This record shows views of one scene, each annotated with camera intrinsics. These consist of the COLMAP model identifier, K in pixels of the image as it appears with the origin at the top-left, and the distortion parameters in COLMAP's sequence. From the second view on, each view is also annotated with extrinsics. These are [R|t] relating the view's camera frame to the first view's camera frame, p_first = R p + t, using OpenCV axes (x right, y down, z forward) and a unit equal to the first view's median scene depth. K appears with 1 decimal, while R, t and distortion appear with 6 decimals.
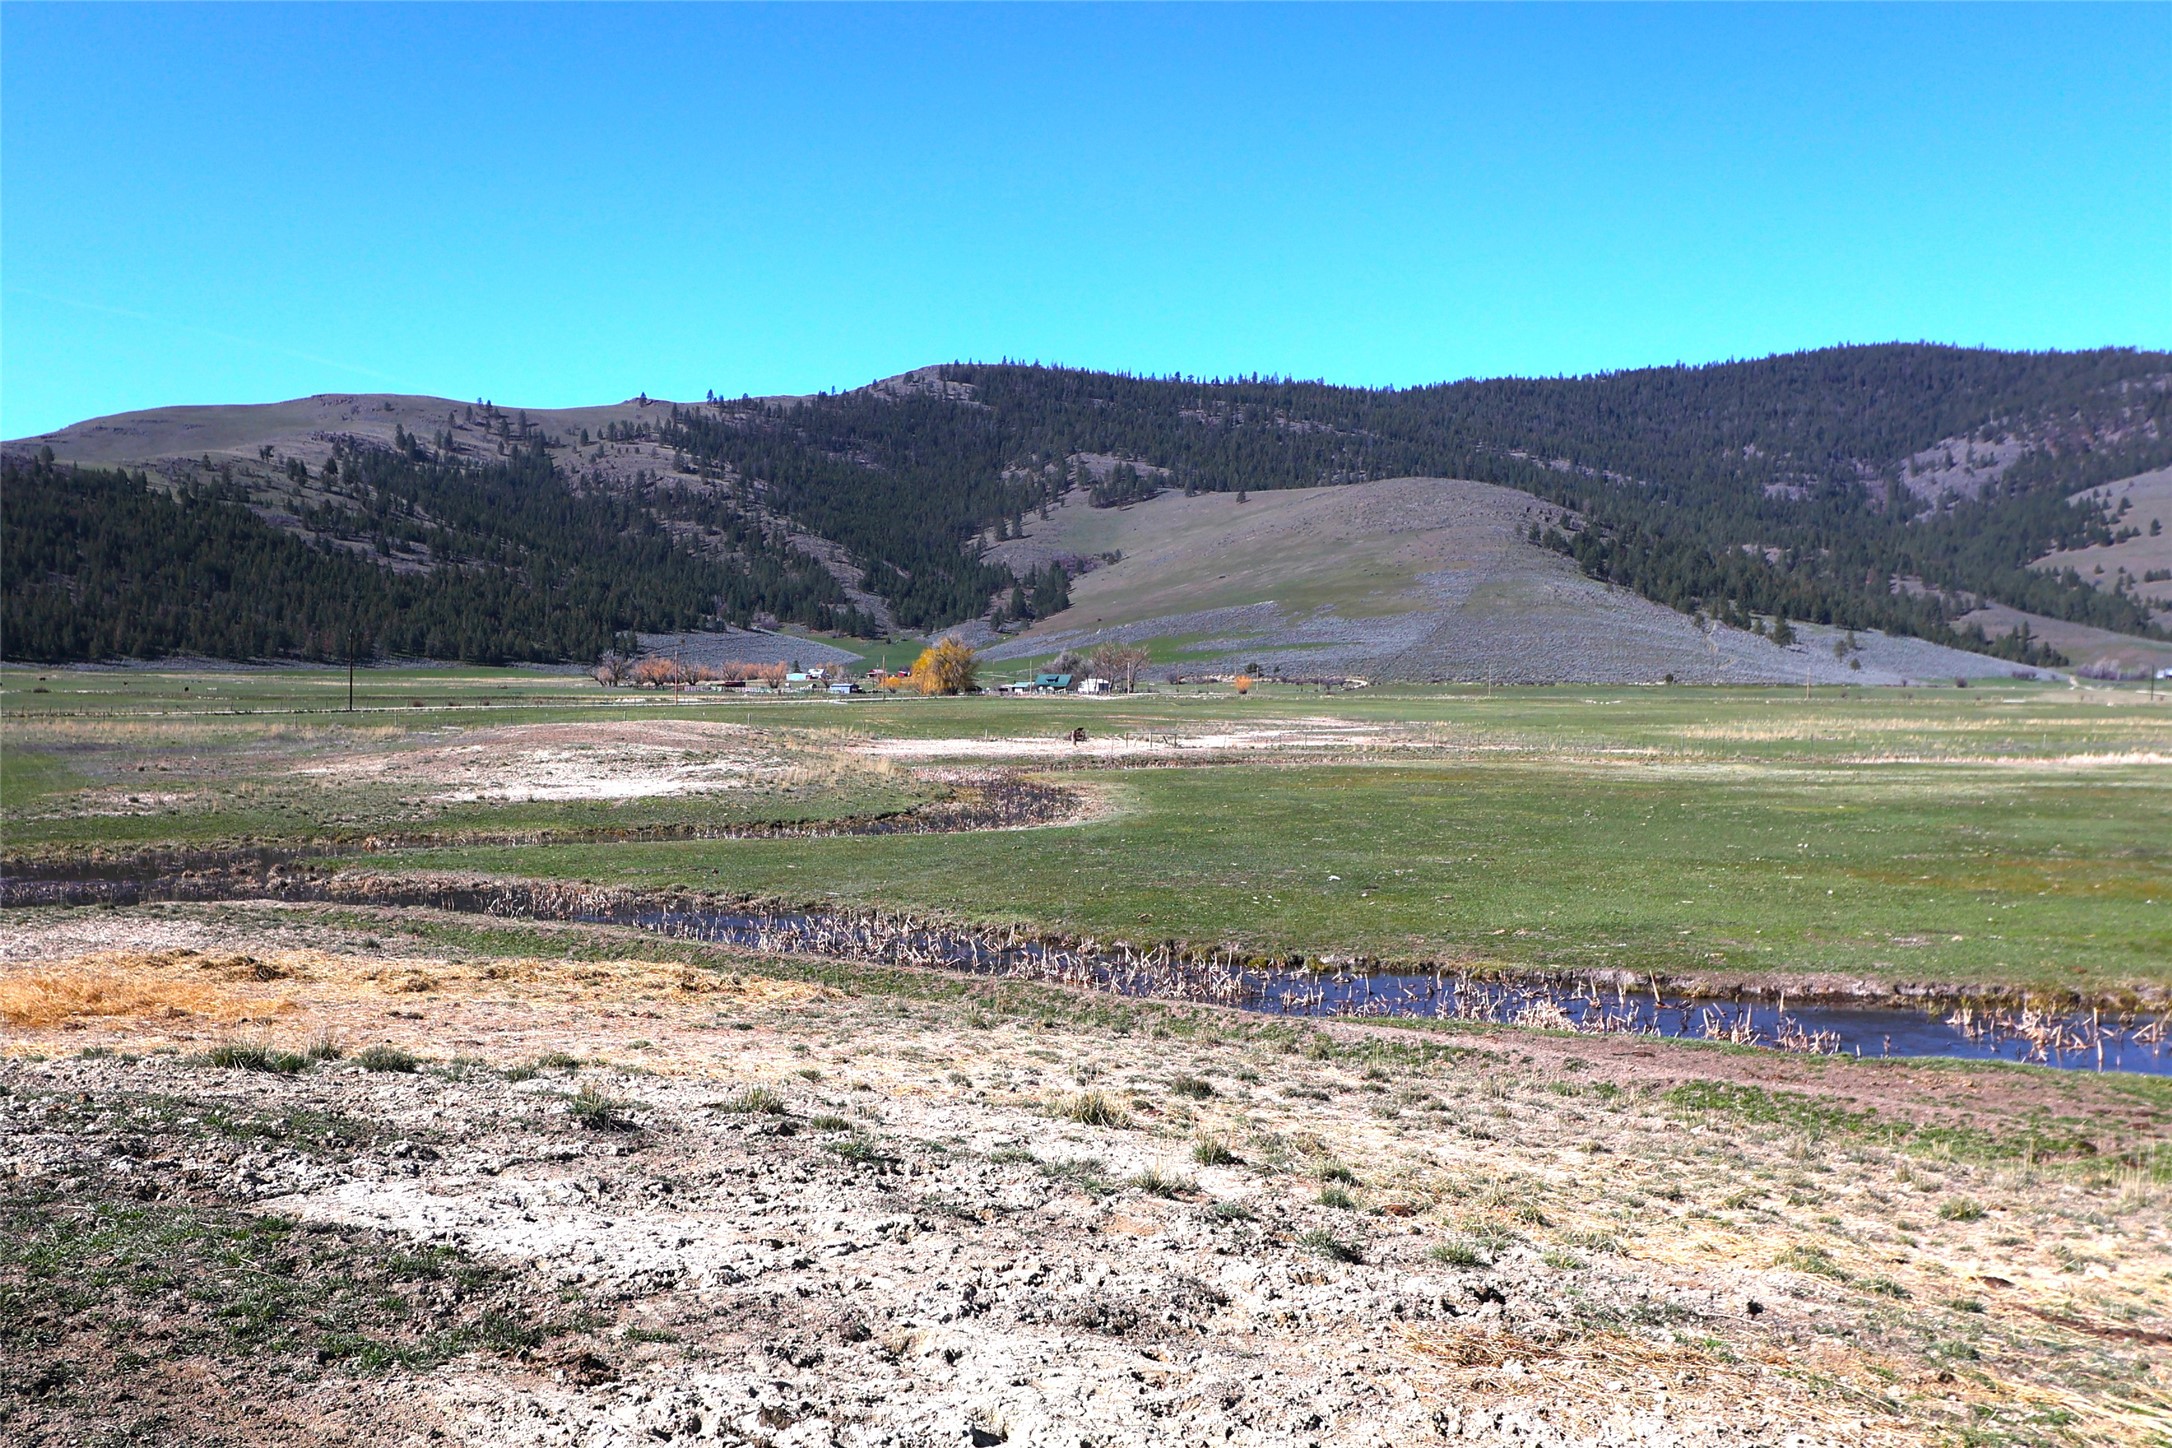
lens RADIAL K [[2074.9, 0, 1142.1], [0, 2074.9, 726.0], [0, 0, 1]] dist [0.035294, 0.014050]
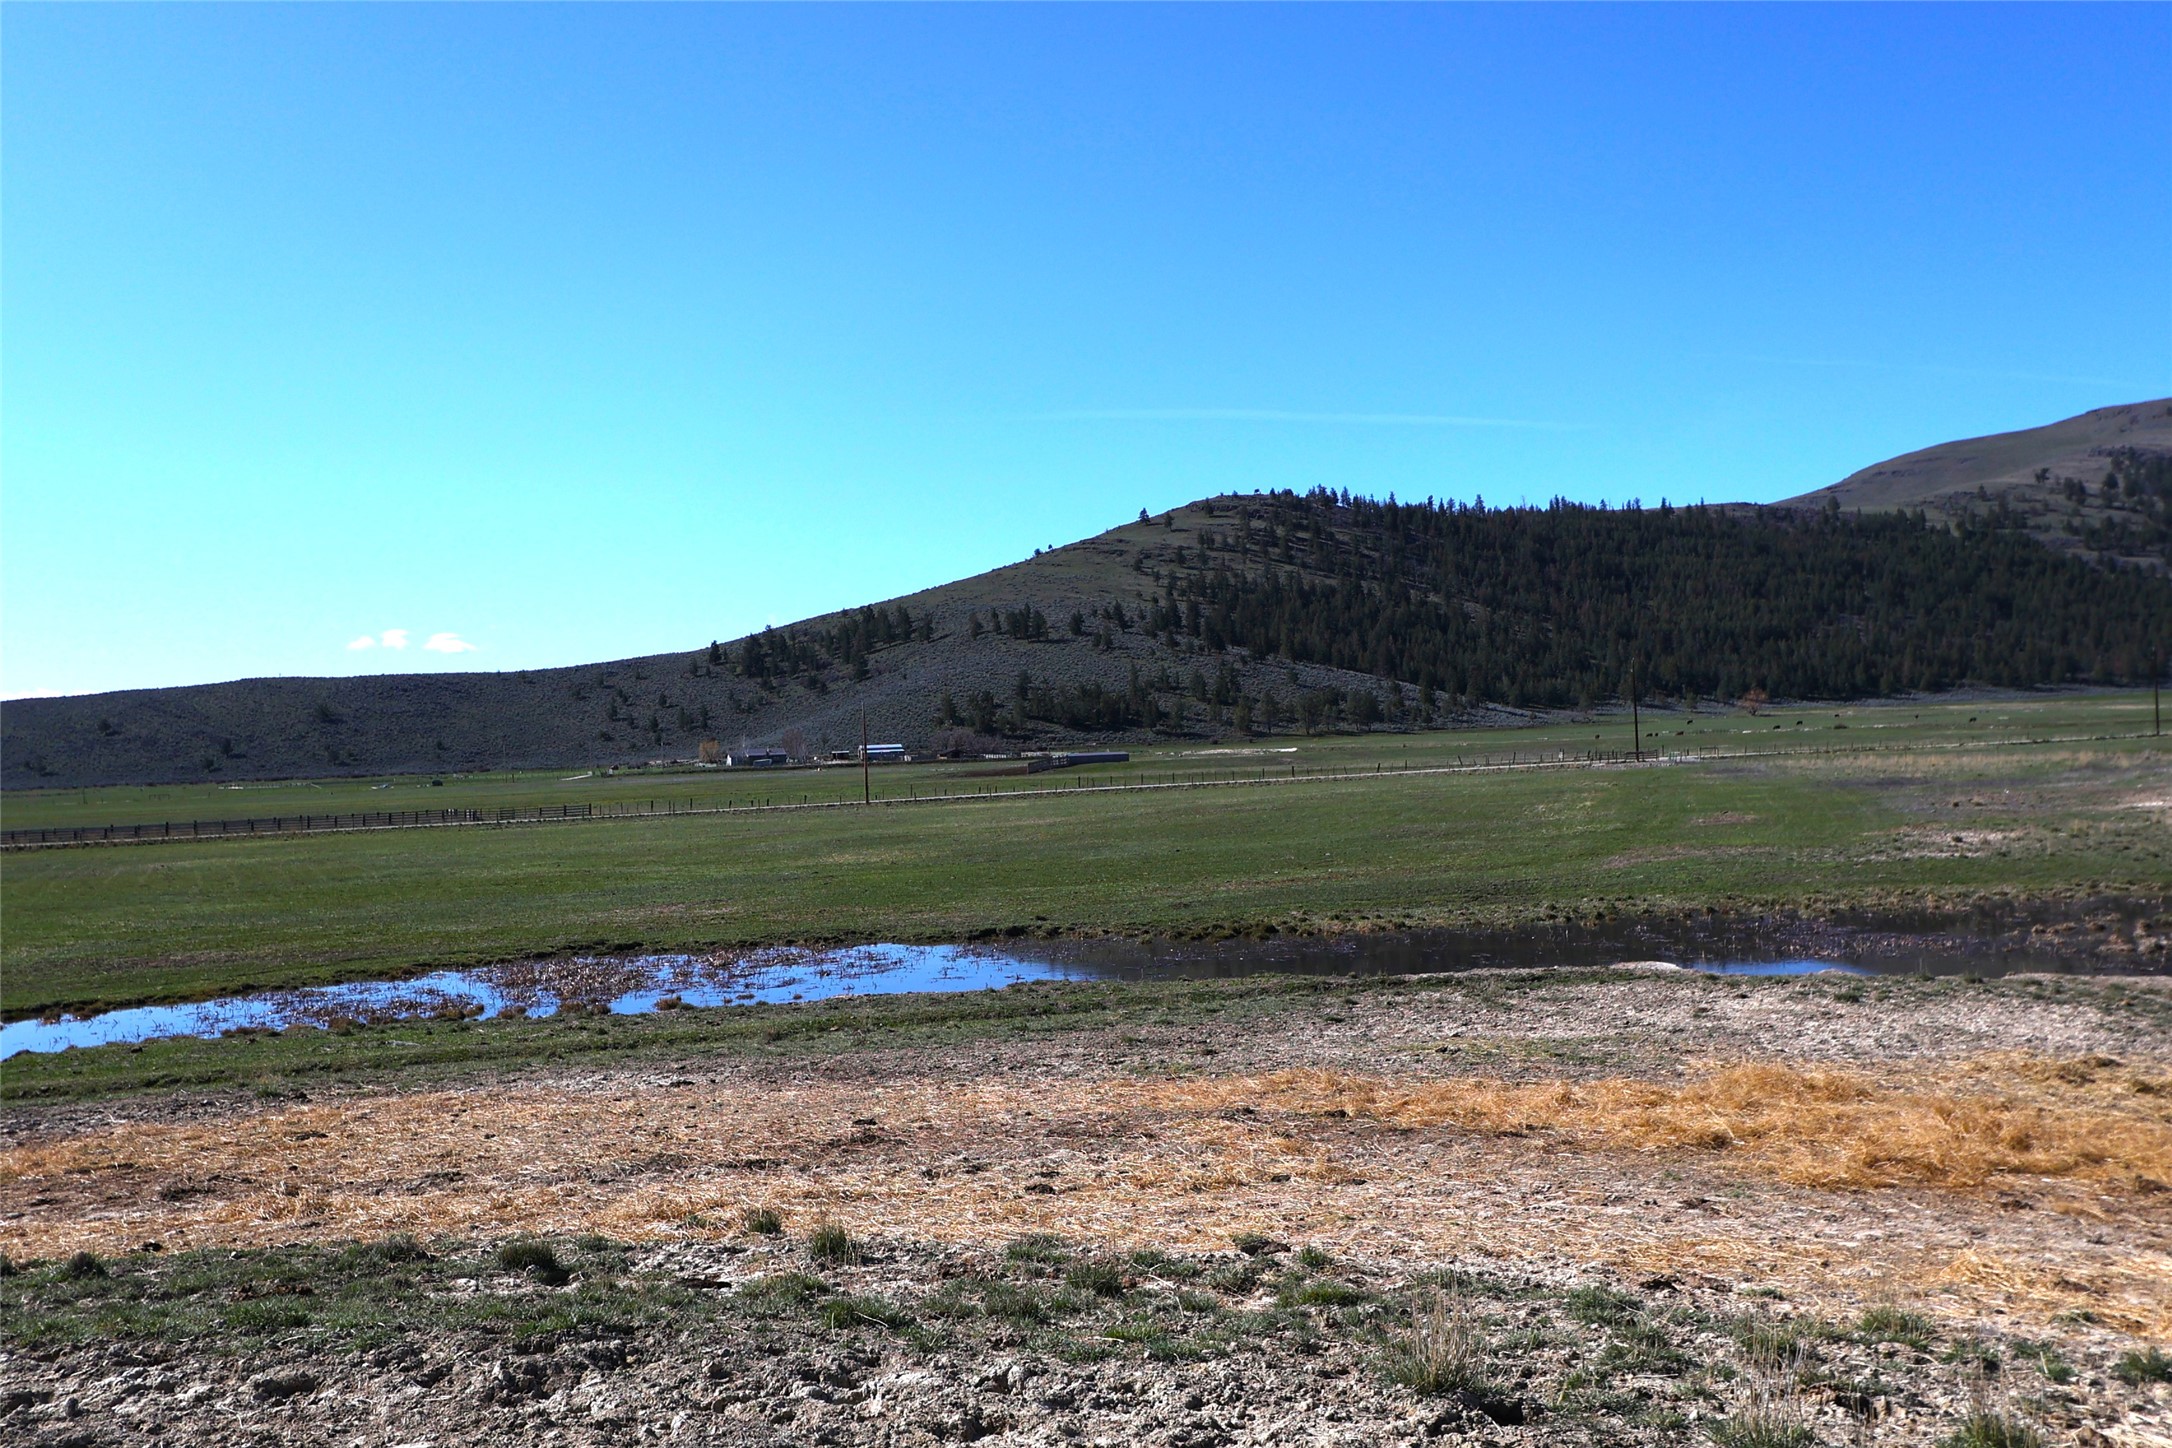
lens RADIAL K [[1536.6, 0, 1086.0], [0, 1536.6, 724.0], [0, 0, 1]] dist [-0.005733, 0.000366]
pose [[0.613912, -0.043135, -0.788195, -0.139565], [0.028540, 0.999066, -0.032446, -0.003856], [0.788859, -0.002576, 0.614569, 0.213638]]
